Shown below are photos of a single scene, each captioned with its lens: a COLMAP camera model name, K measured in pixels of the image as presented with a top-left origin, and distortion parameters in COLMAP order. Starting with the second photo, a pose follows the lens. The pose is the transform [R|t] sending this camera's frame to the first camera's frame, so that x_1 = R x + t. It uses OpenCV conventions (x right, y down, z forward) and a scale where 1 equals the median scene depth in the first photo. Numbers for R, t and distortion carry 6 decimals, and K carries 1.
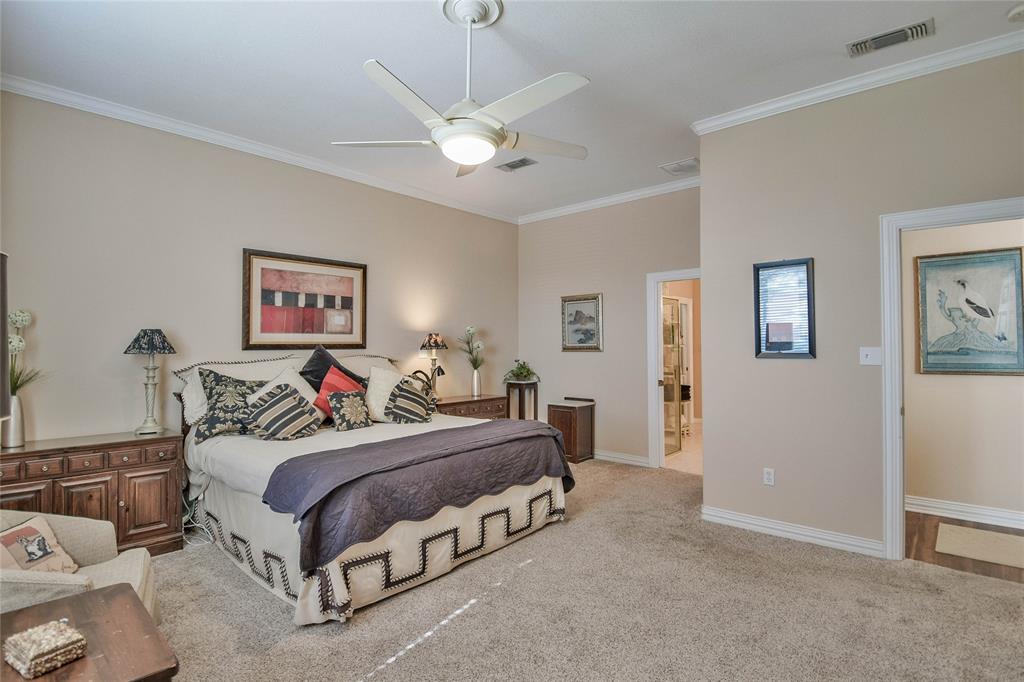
lens RADIAL K [[506.9, 0, 508.3], [0, 506.9, 337.1], [0, 0, 1]] dist [0.028620, -0.027094]
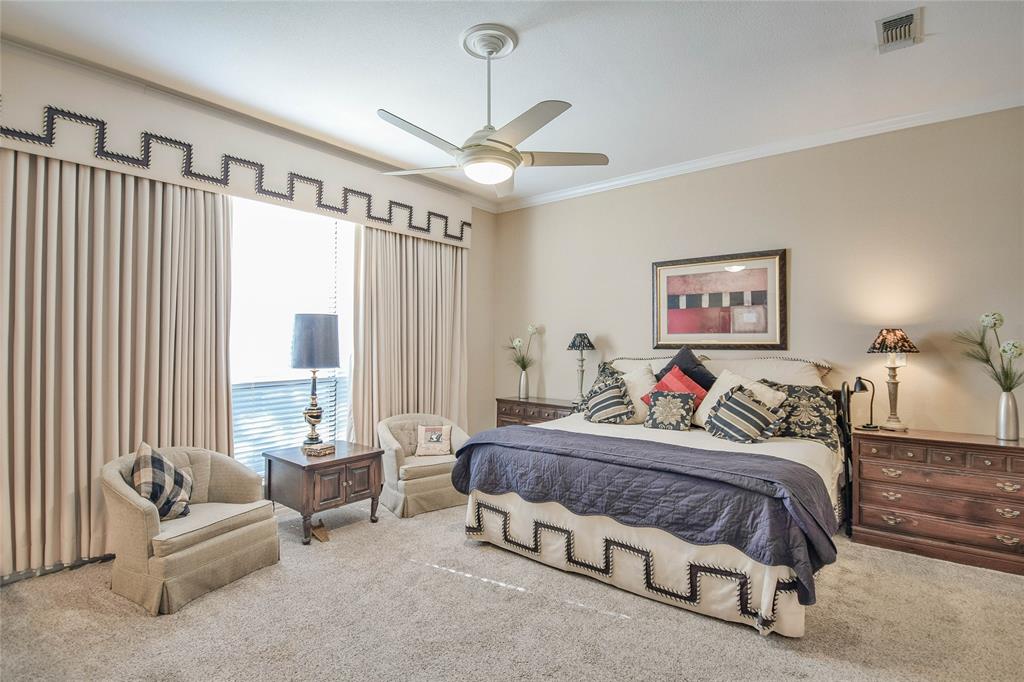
lens RADIAL K [[506.9, 0, 508.3], [0, 506.9, 337.1], [0, 0, 1]] dist [0.028620, -0.027094]
pose [[0.052447, -0.007817, -0.998593, 0.620933], [0.012628, 0.999895, -0.007164, 0.002430], [0.998544, -0.012235, 0.052540, 0.585987]]
